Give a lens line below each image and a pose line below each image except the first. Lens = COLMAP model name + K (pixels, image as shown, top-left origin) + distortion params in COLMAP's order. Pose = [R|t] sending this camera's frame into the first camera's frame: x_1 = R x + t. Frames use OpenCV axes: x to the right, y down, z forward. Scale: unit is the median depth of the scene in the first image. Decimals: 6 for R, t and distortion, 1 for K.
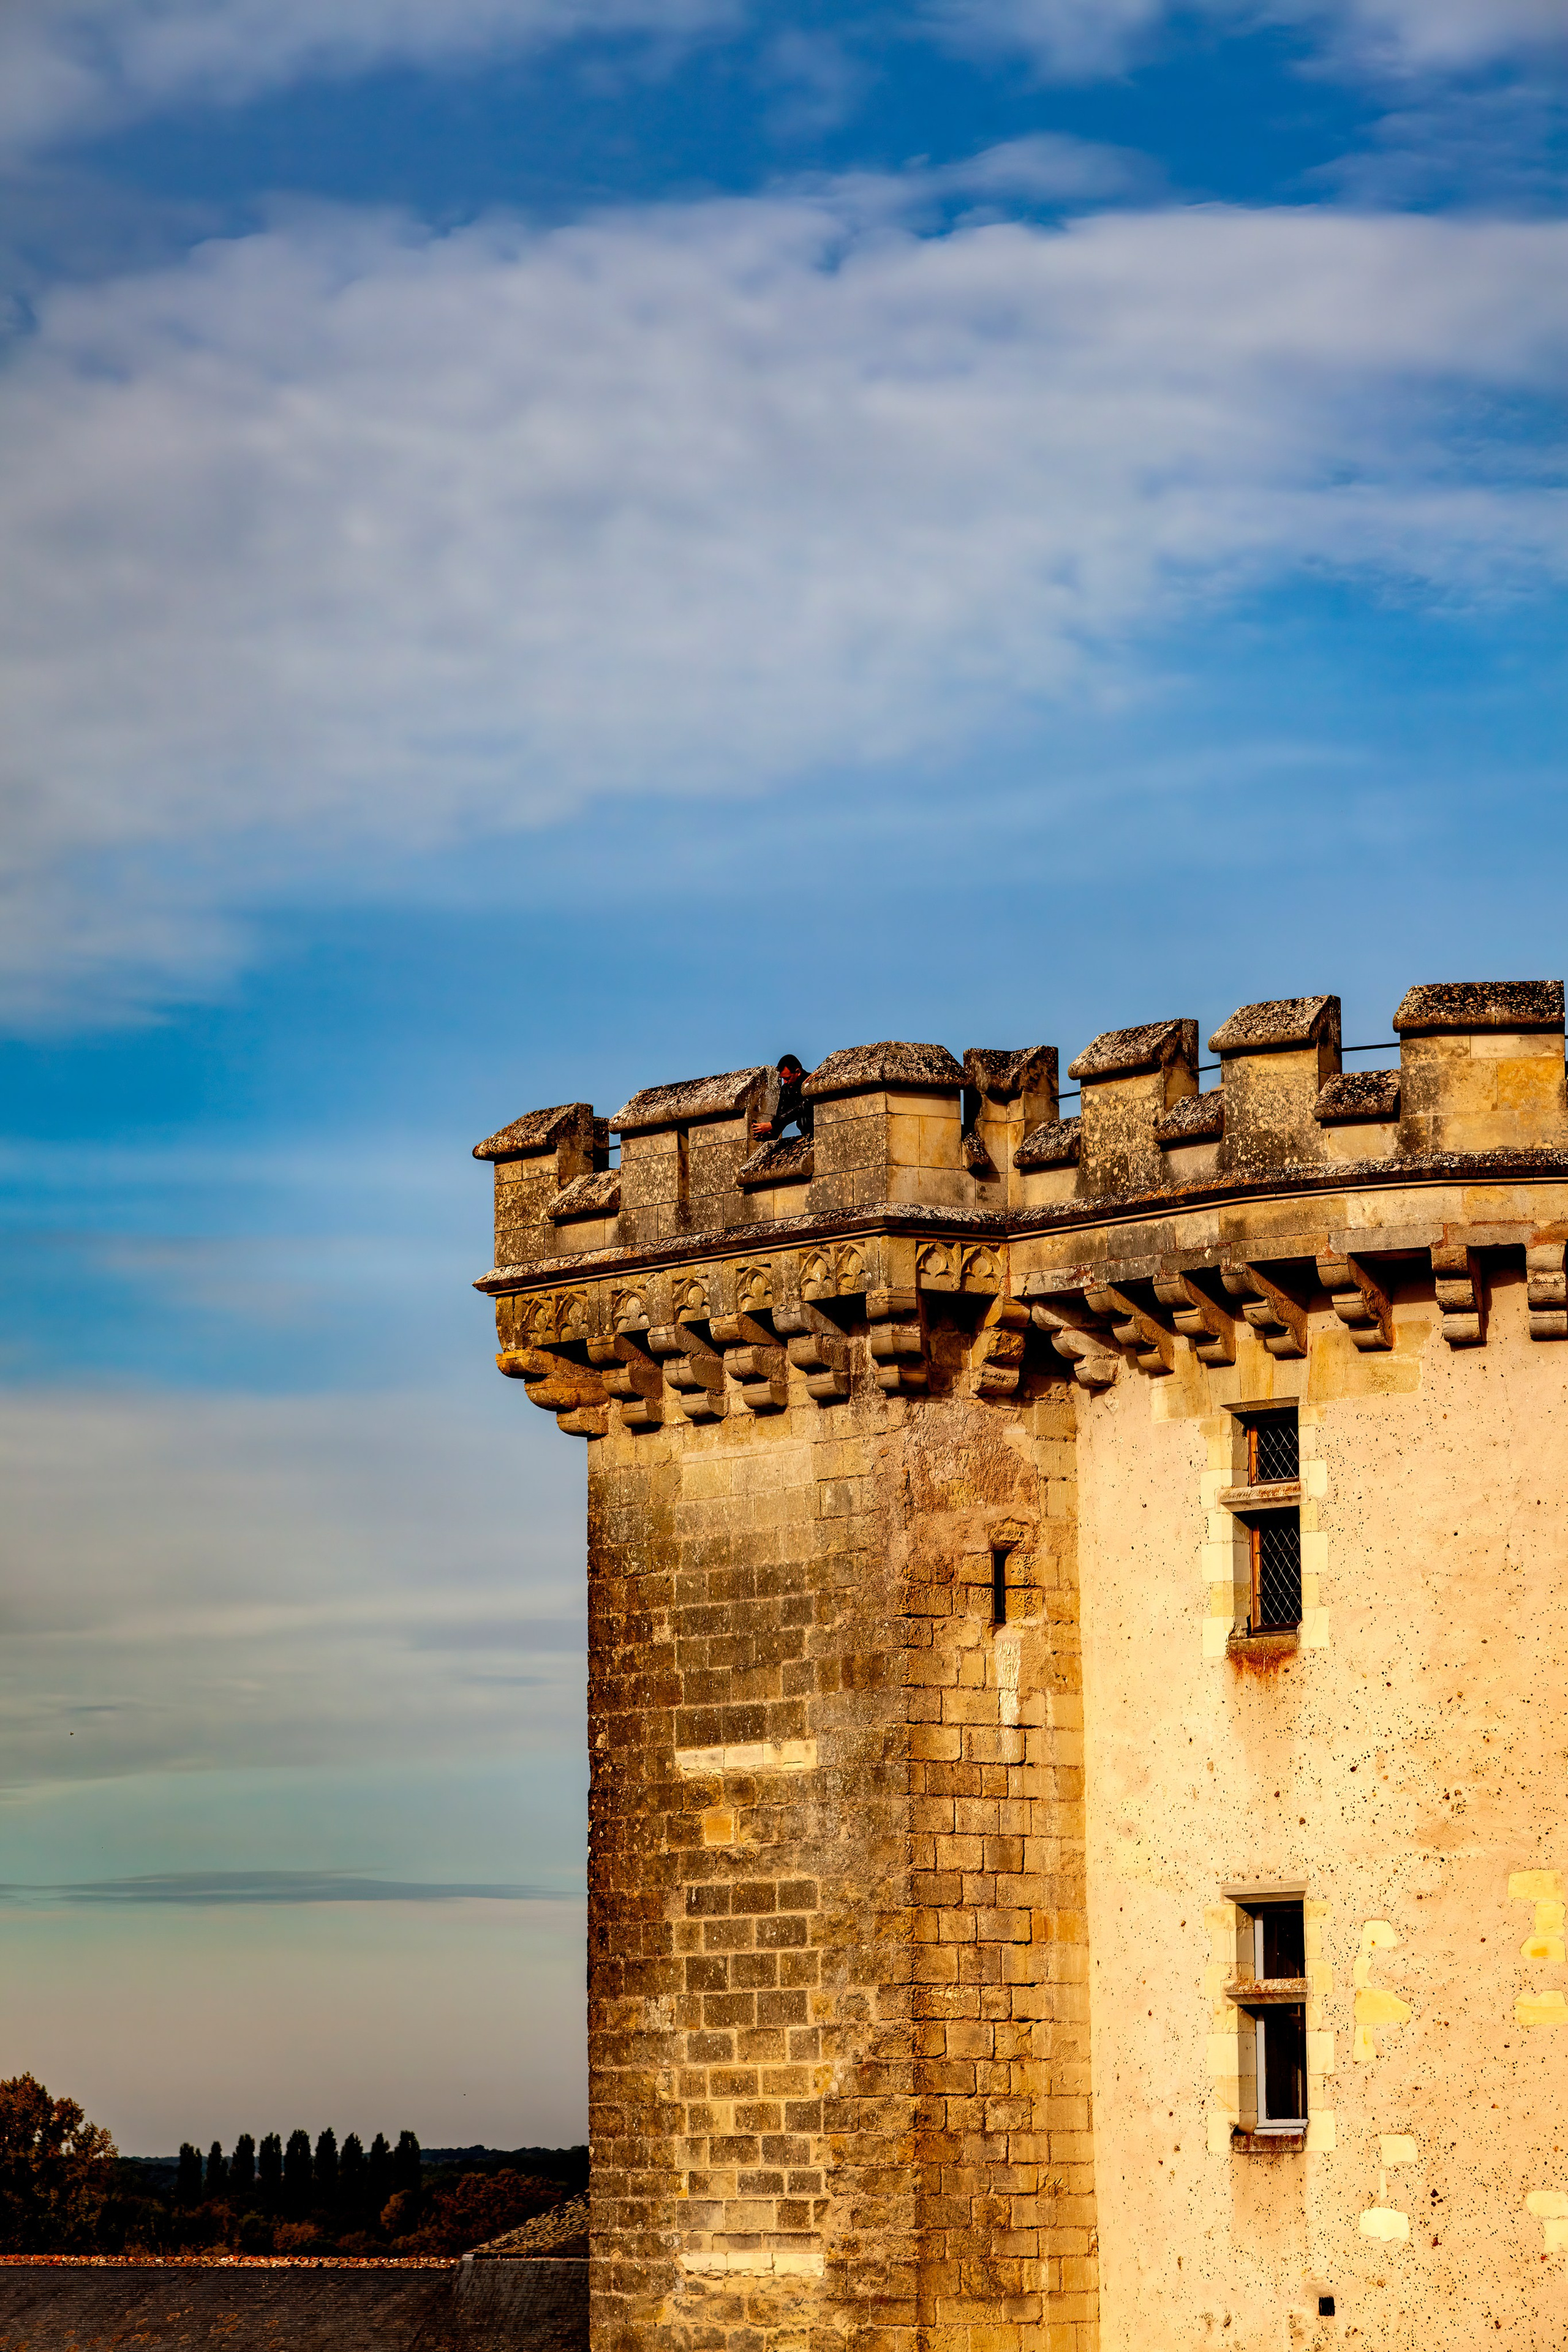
lens RADIAL K [[6662.2, 0, 784.0], [0, 6662.2, 1176.0], [0, 0, 1]] dist [-0.008826, 0.364795]
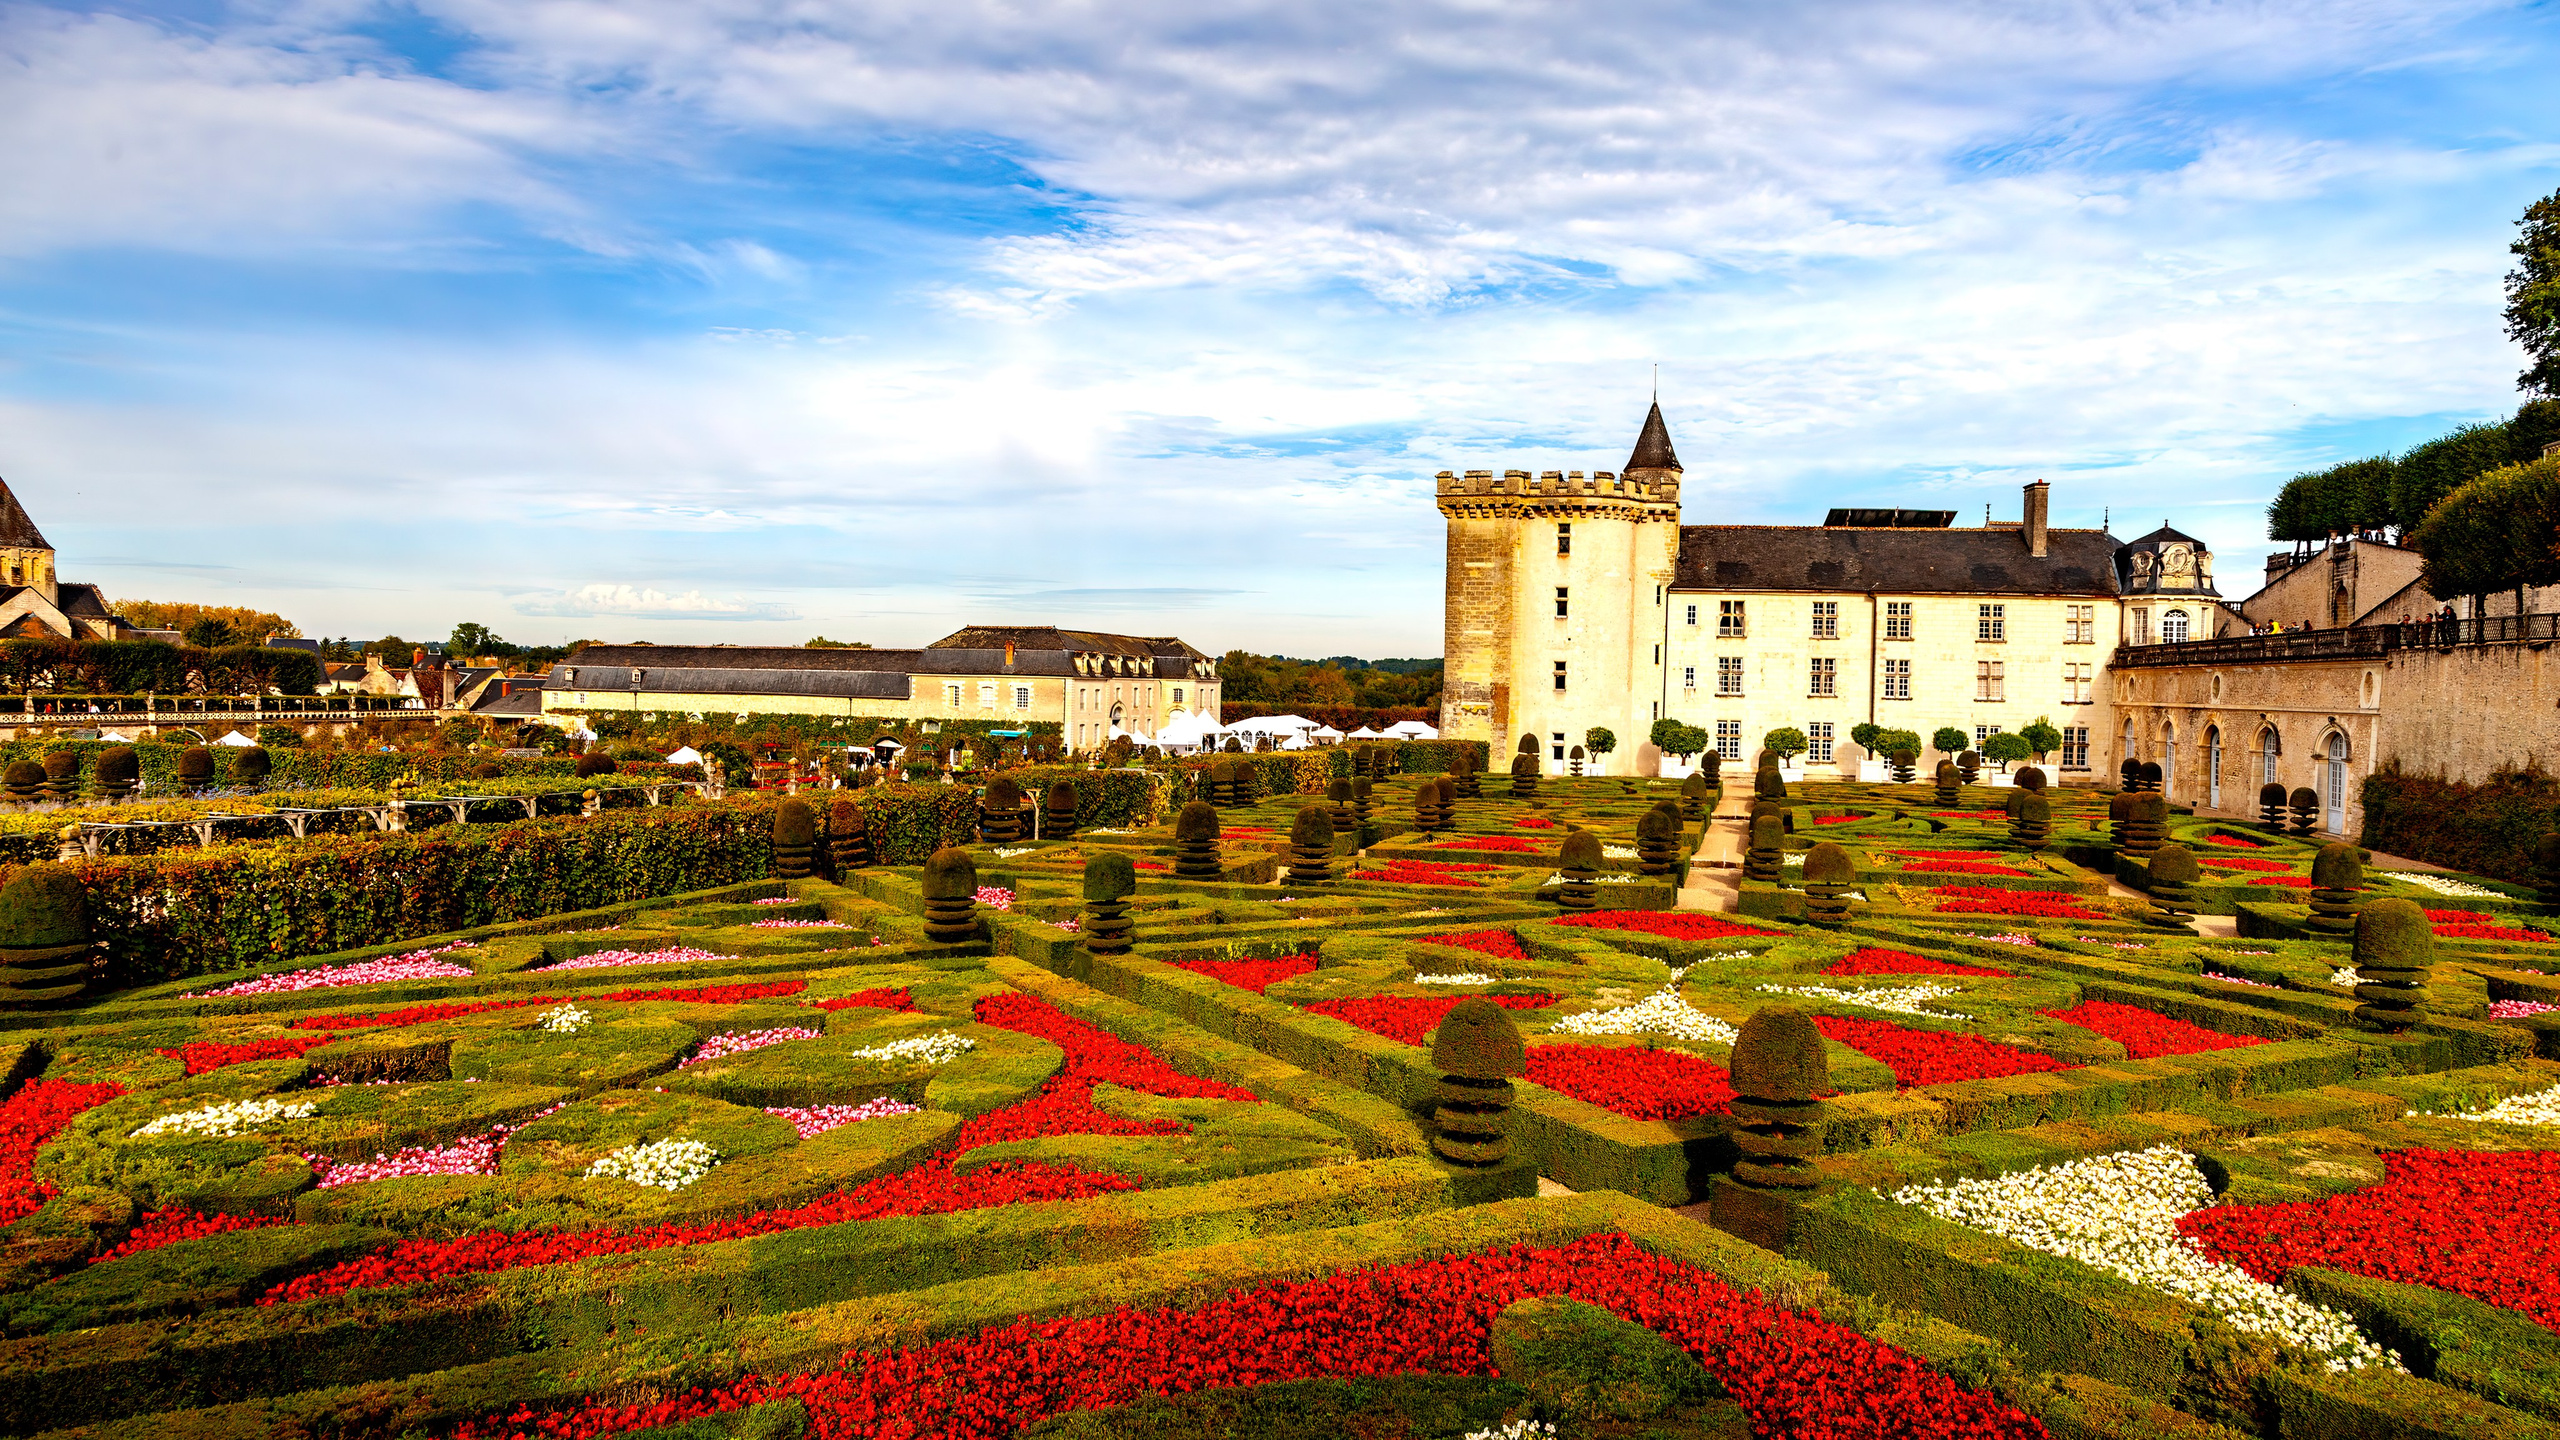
lens RADIAL K [[1707.5, 0, 1280.0], [0, 1707.5, 720.0], [0, 0, 1]] dist [0.002848, 0.024801]
pose [[0.860425, 0.015265, 0.509348, -1.158467], [-0.104633, 0.983545, 0.147277, 0.001518], [-0.498719, -0.180015, 0.847864, -0.521597]]
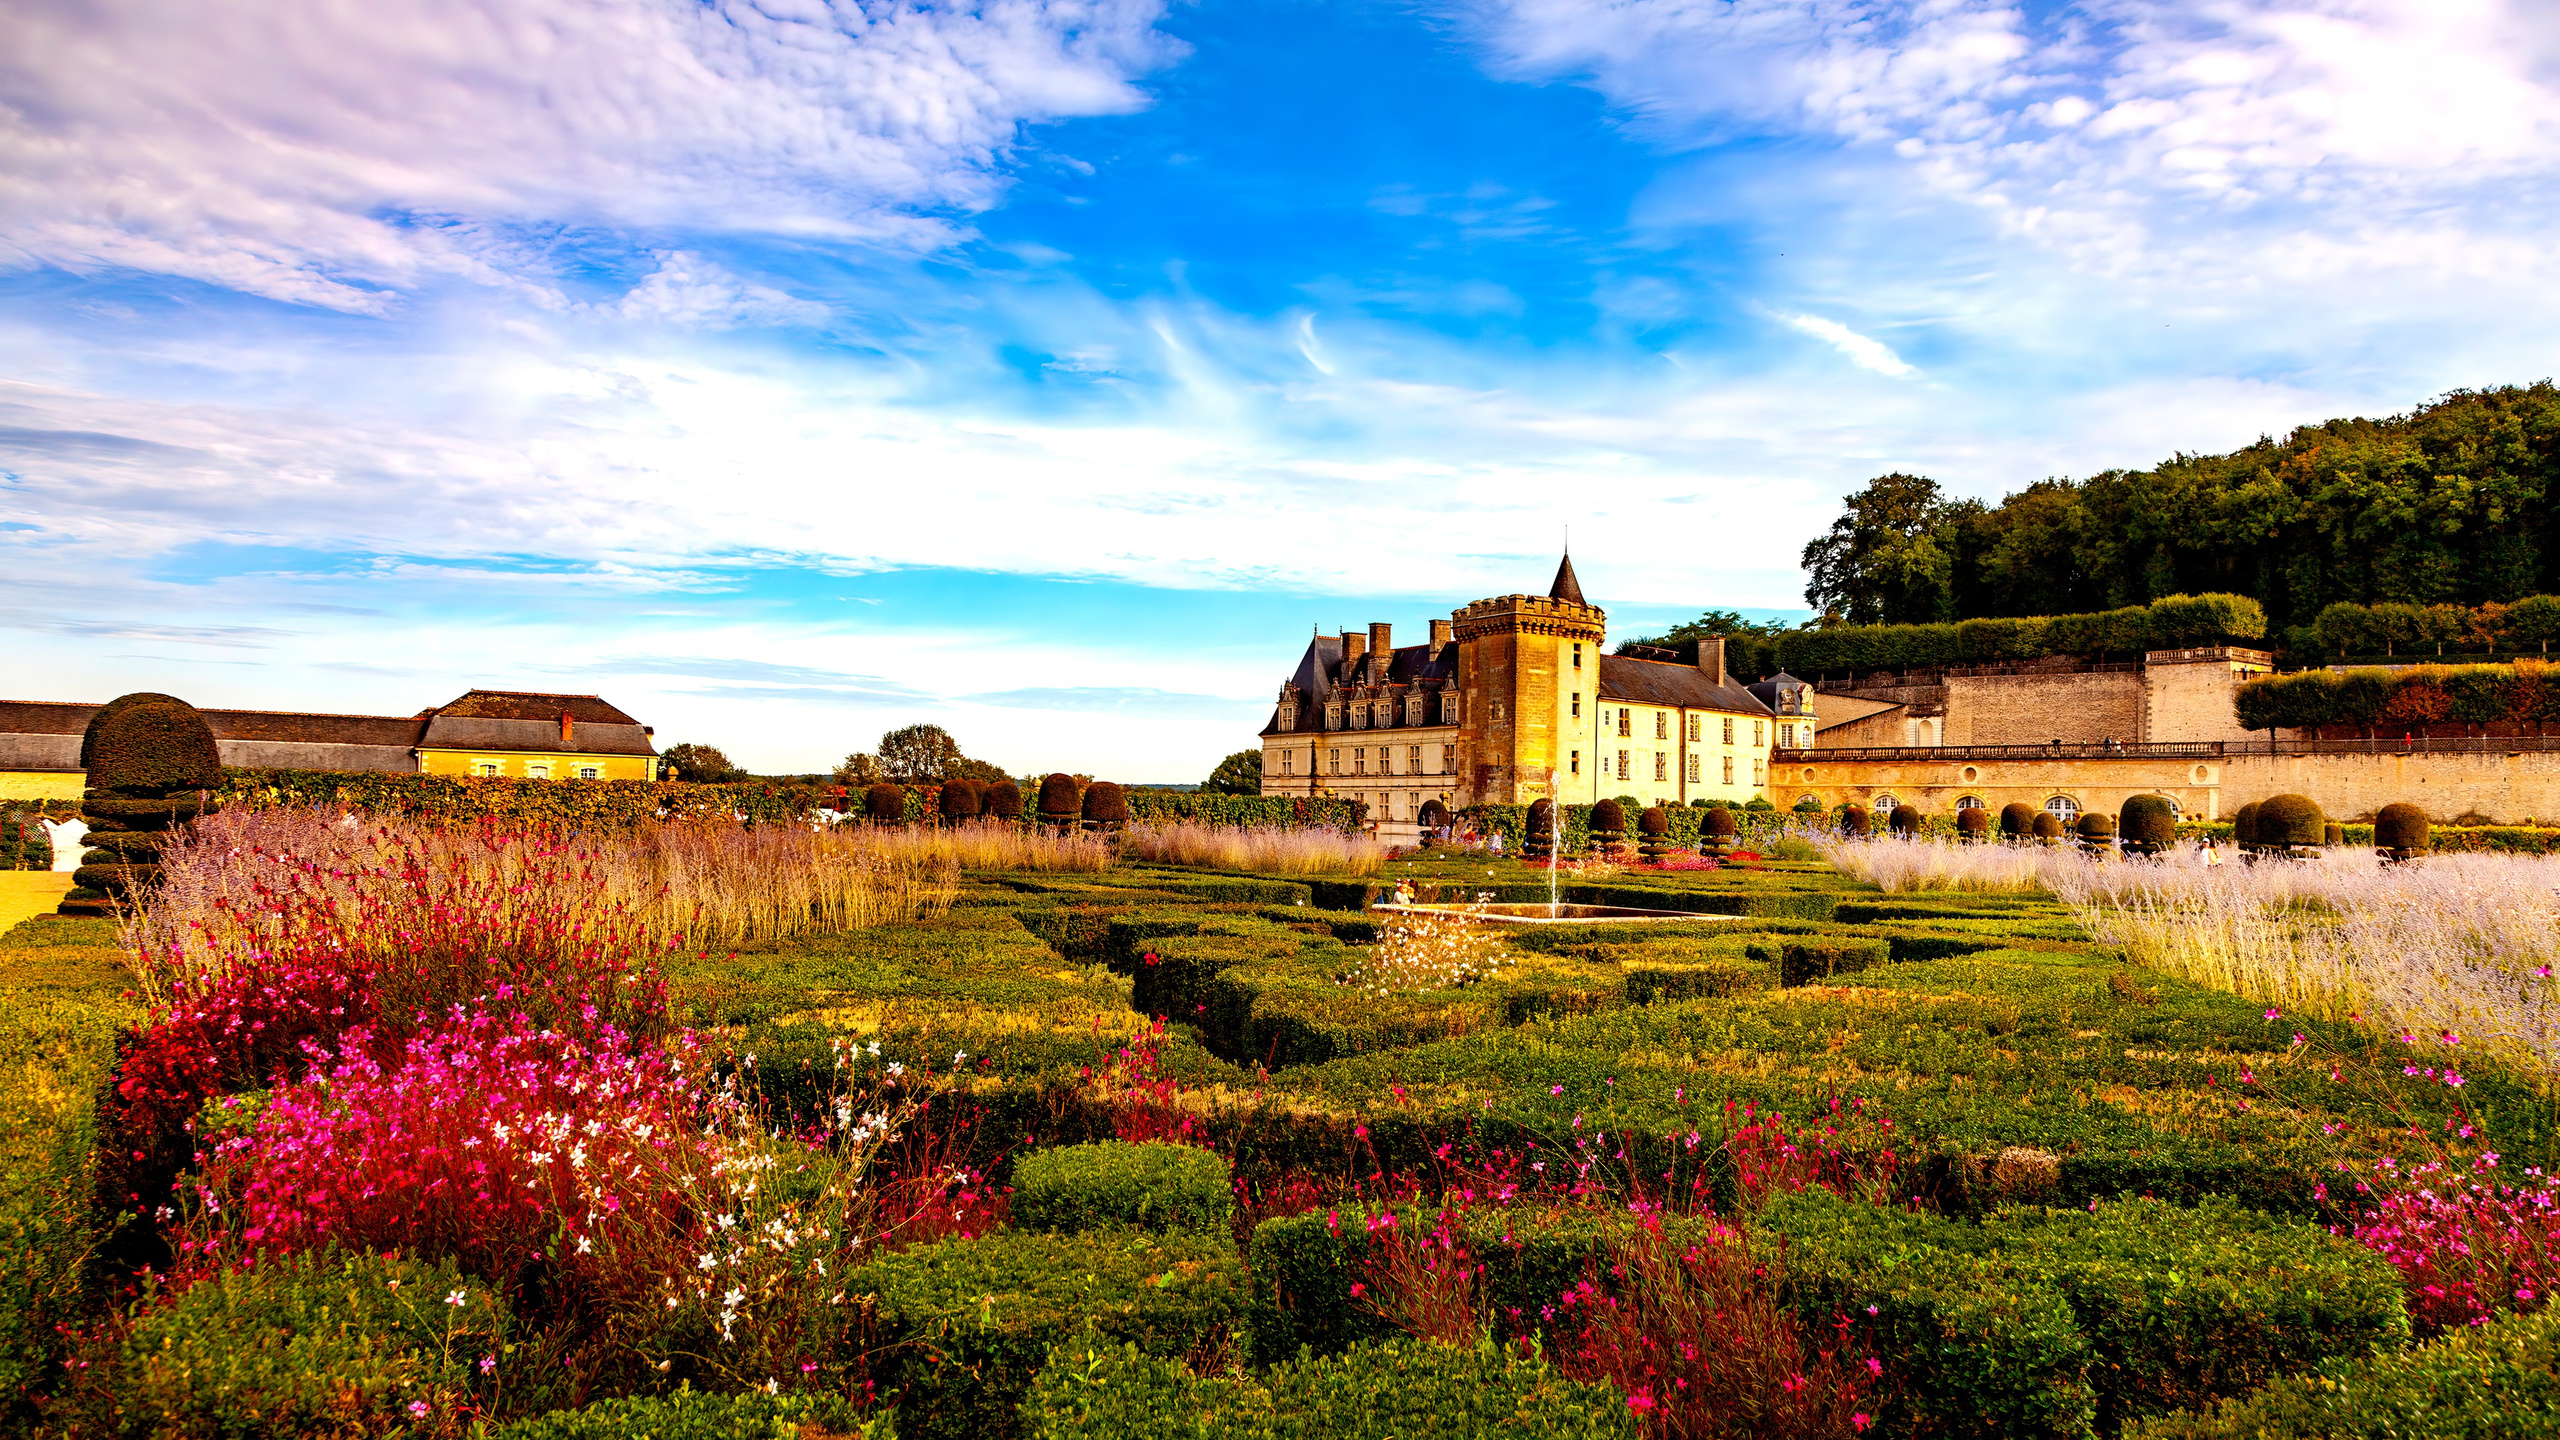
lens RADIAL K [[1800.8, 0, 1280.0], [0, 1800.8, 720.0], [0, 0, 1]] dist [0.003269, 0.001005]
pose [[0.167233, 0.067437, 0.983608, -2.505725], [-0.170049, 0.984679, -0.038599, 0.310142], [-0.971142, -0.160807, 0.176138, 0.901927]]
